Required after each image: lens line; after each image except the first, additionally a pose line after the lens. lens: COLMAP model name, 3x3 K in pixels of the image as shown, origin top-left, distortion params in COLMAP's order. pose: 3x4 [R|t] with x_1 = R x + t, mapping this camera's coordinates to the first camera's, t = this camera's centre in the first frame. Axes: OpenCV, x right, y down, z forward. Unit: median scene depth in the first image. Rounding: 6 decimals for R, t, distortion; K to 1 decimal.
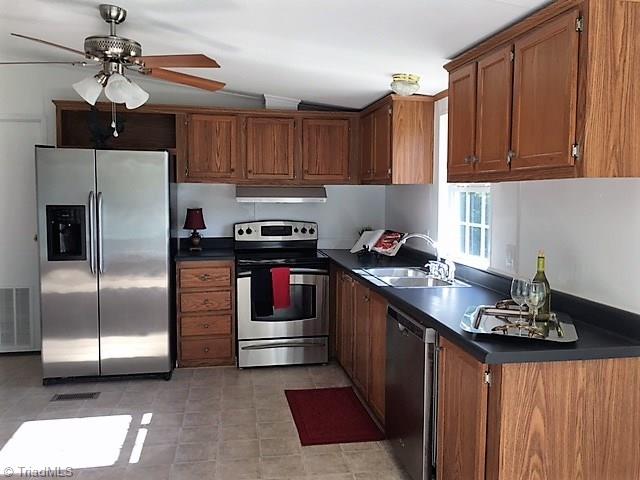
lens RADIAL K [[550.1, 0, 320.0], [0, 550.1, 240.0], [0, 0, 1]] dist [0.085231, -0.121586]
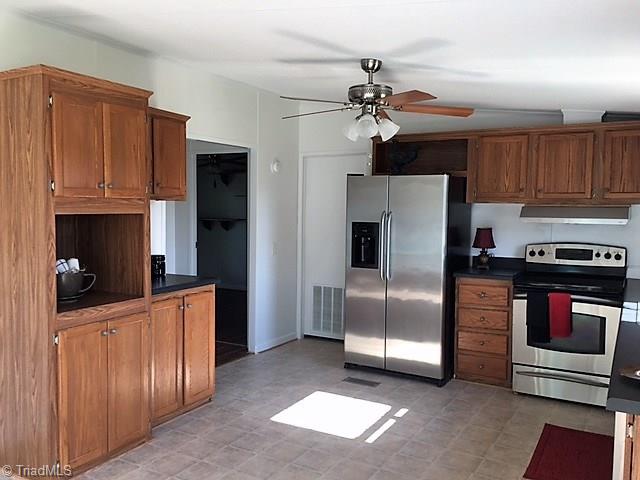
lens RADIAL K [[550.1, 0, 320.0], [0, 550.1, 240.0], [0, 0, 1]] dist [0.085231, -0.121586]
pose [[0.765263, 0.038314, -0.642576, 0.216982], [-0.062457, 0.997937, -0.014879, -0.000128], [0.640680, 0.051520, 0.766077, 0.015555]]
